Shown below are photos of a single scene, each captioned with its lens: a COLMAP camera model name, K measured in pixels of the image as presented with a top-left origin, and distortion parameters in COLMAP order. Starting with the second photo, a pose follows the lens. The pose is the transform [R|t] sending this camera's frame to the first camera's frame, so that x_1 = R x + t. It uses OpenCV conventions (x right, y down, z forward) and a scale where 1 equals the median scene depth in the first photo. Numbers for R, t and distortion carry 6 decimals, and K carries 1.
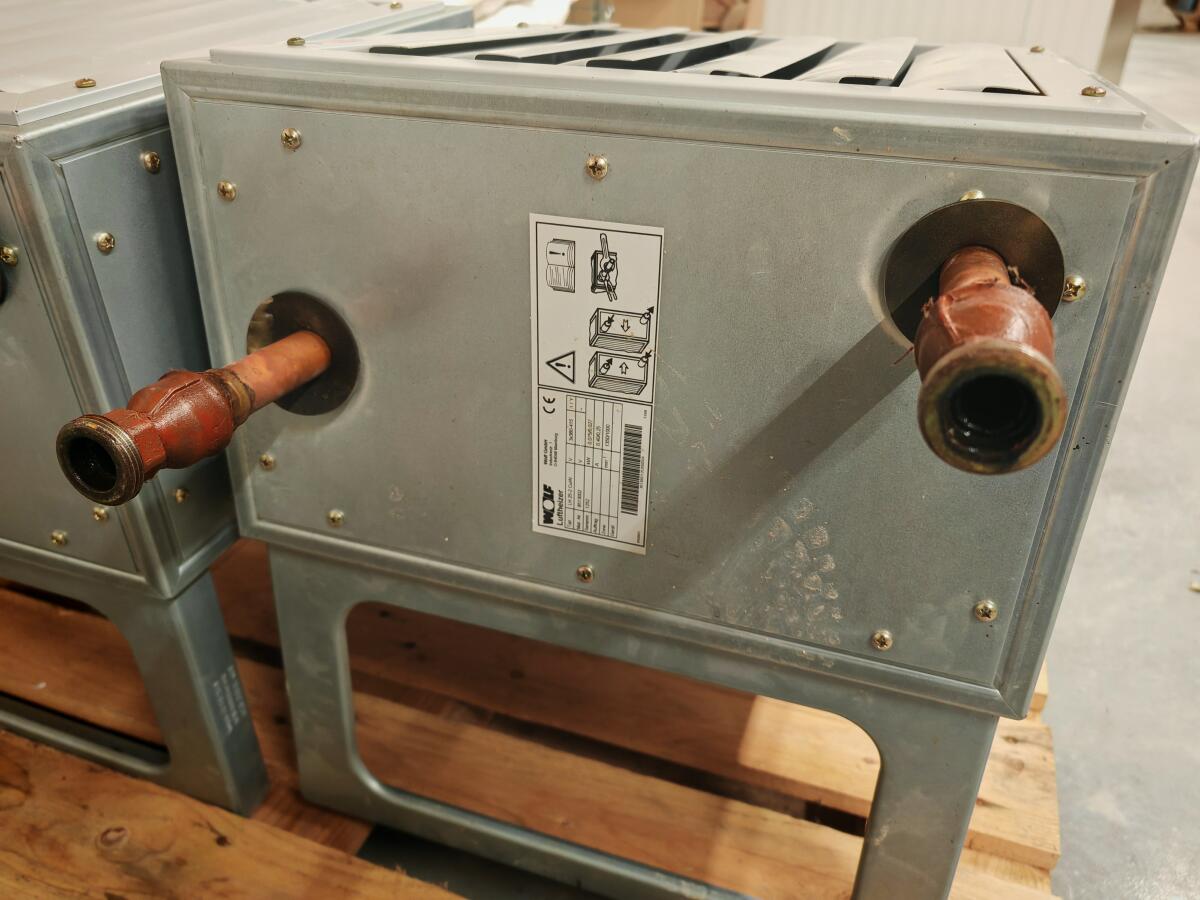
lens RADIAL K [[925.5, 0, 600.0], [0, 925.5, 450.0], [0, 0, 1]] dist [-0.061749, 0.009935]
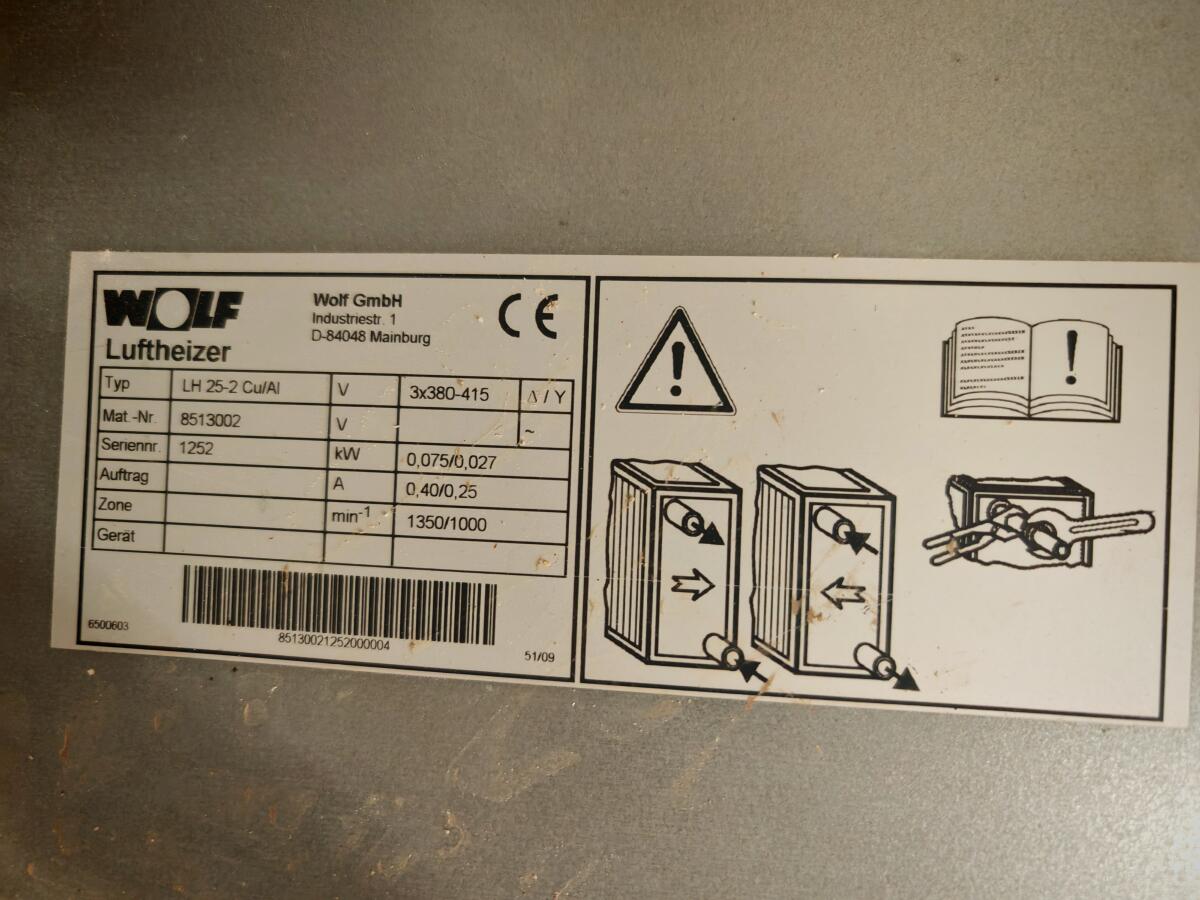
lens RADIAL K [[925.5, 0, 600.0], [0, 925.5, 450.0], [0, 0, 1]] dist [-0.061749, 0.009935]
pose [[0.025652, 0.950988, 0.308163, -0.106480], [-0.943467, 0.124937, -0.307018, 0.026775], [-0.330471, -0.282866, 0.900431, 0.724080]]
